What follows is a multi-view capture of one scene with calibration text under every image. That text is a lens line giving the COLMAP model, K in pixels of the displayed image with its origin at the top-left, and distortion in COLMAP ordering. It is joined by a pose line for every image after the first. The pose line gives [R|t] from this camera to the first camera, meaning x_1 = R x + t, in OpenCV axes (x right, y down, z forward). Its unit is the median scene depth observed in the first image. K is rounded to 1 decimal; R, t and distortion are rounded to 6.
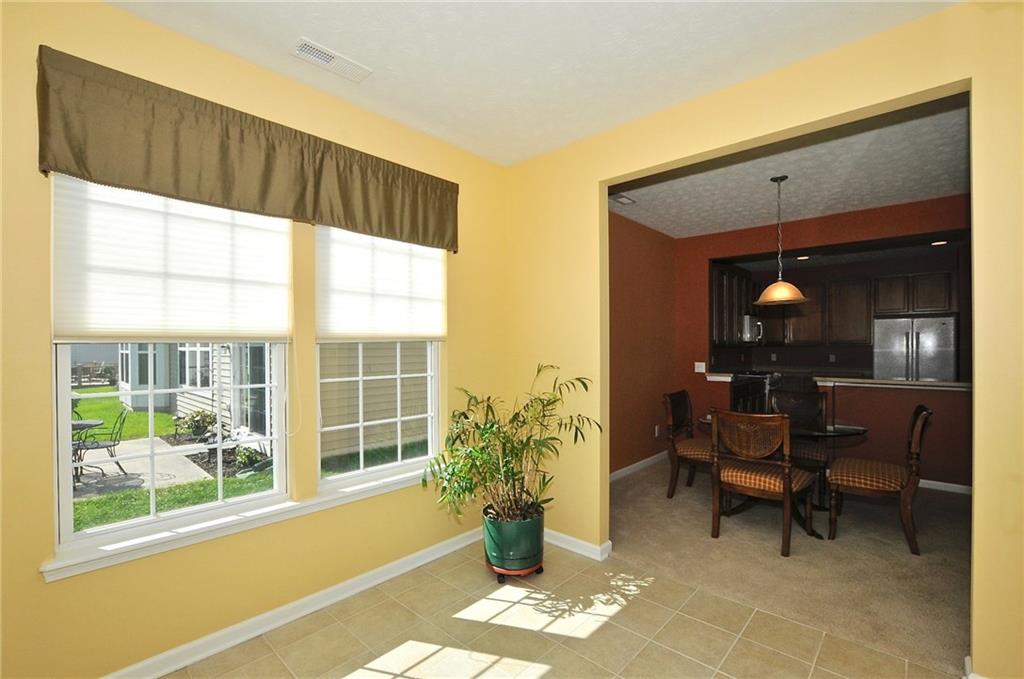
lens RADIAL K [[453.5, 0, 515.4], [0, 453.5, 342.3], [0, 0, 1]] dist [-0.020120, 0.002719]
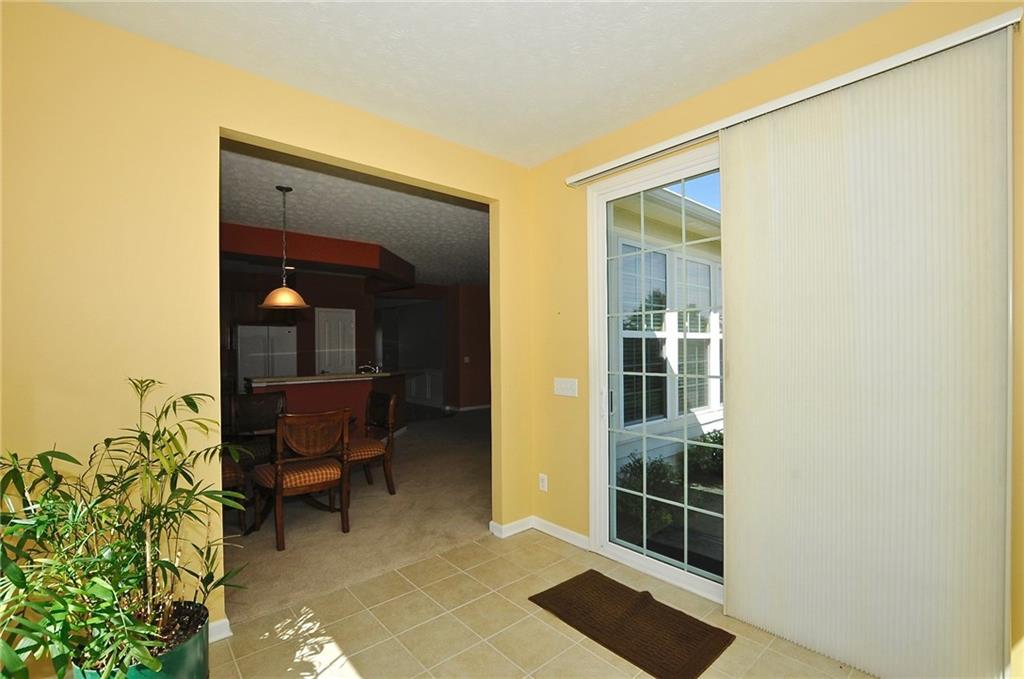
lens RADIAL K [[453.5, 0, 515.9], [0, 453.5, 344.2], [0, 0, 1]] dist [-0.020120, 0.002719]
pose [[0.109699, 0.006783, 0.993942, -0.523921], [-0.000941, 0.999977, -0.006721, 0.005386], [-0.993964, -0.000198, 0.109703, 0.468452]]
